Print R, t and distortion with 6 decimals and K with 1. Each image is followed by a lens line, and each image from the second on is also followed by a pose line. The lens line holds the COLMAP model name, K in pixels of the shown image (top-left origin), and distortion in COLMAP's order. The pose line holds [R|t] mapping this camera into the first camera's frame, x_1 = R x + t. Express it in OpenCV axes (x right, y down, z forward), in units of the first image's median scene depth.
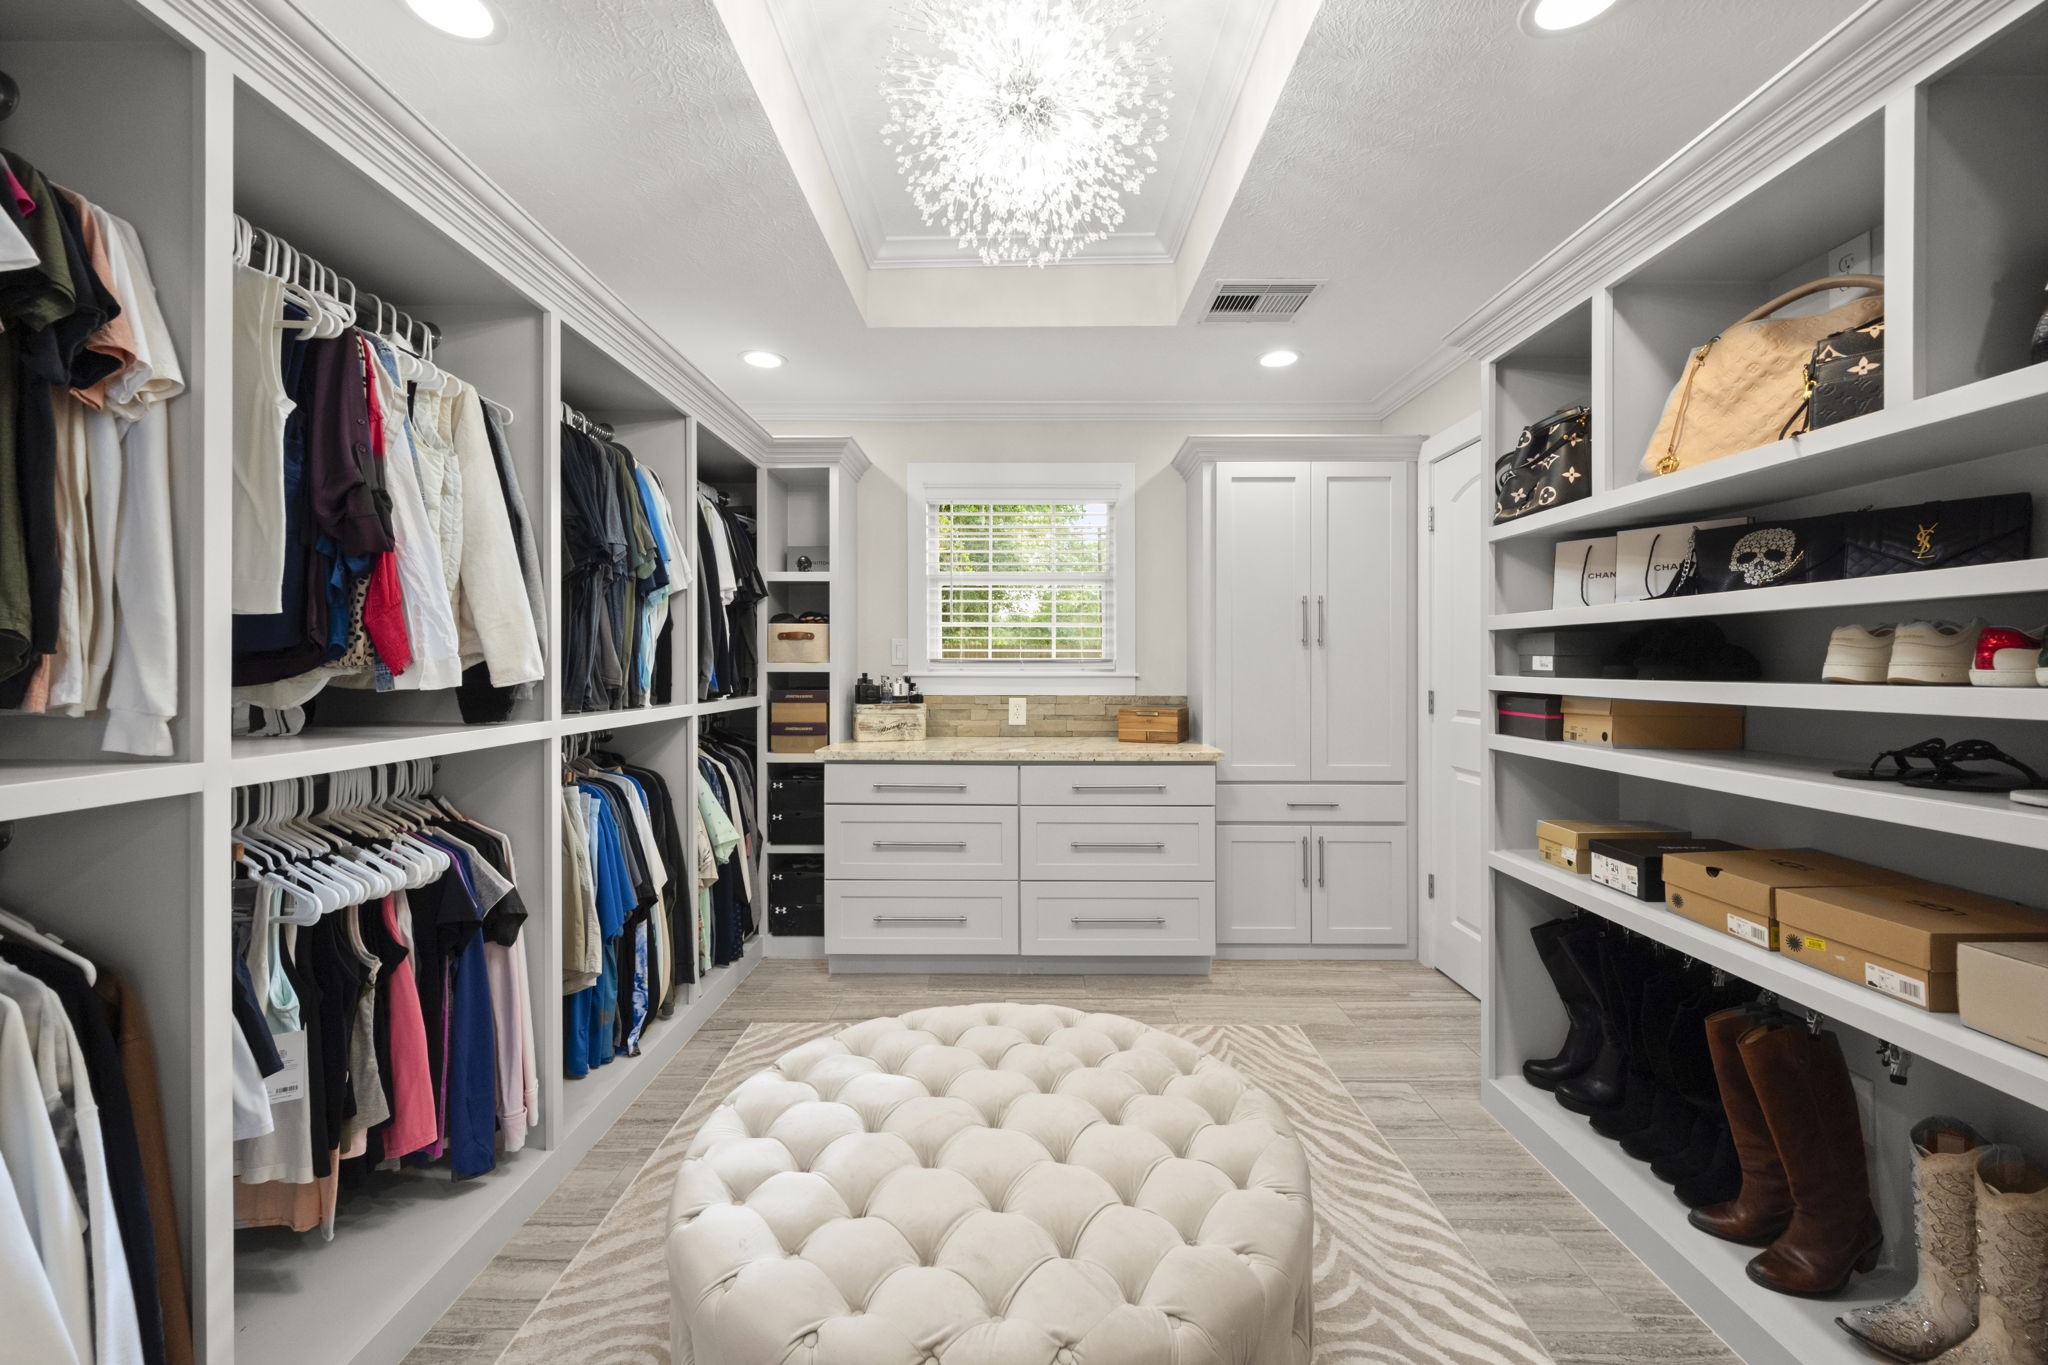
lens RADIAL K [[824.9, 0, 1021.5], [0, 824.9, 672.3], [0, 0, 1]] dist [0.000353, 0.000084]
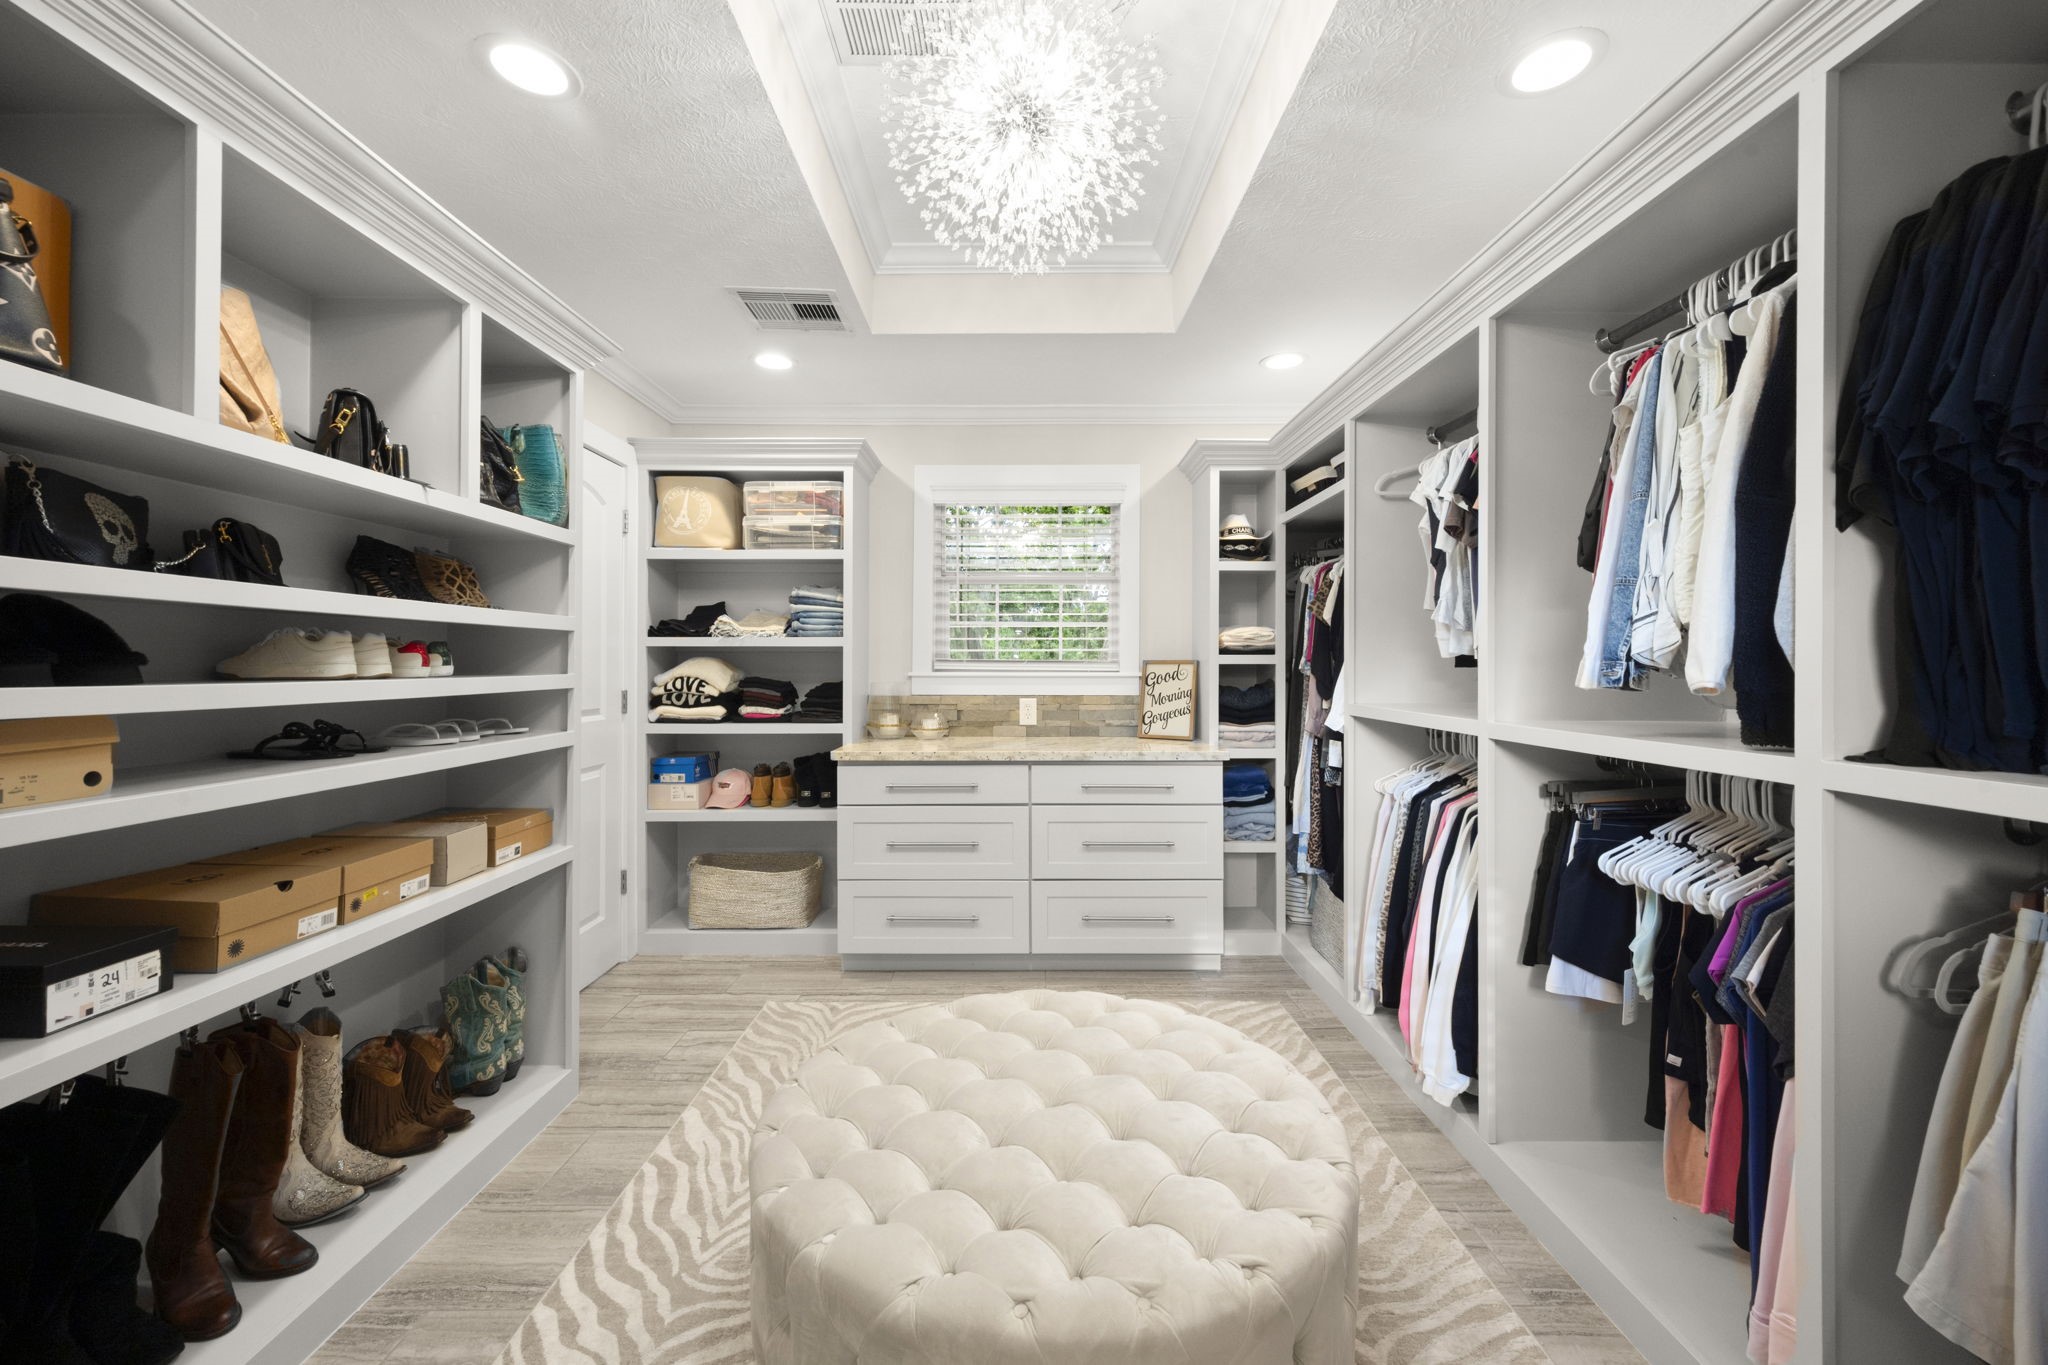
lens RADIAL K [[824.9, 0, 1021.5], [0, 824.9, 672.3], [0, 0, 1]] dist [0.000353, 0.000084]
pose [[-0.999977, -0.001367, -0.006640, 0.014414], [-0.001487, 0.999837, 0.018000, -0.017767], [0.006614, 0.018010, -0.999816, 1.997824]]
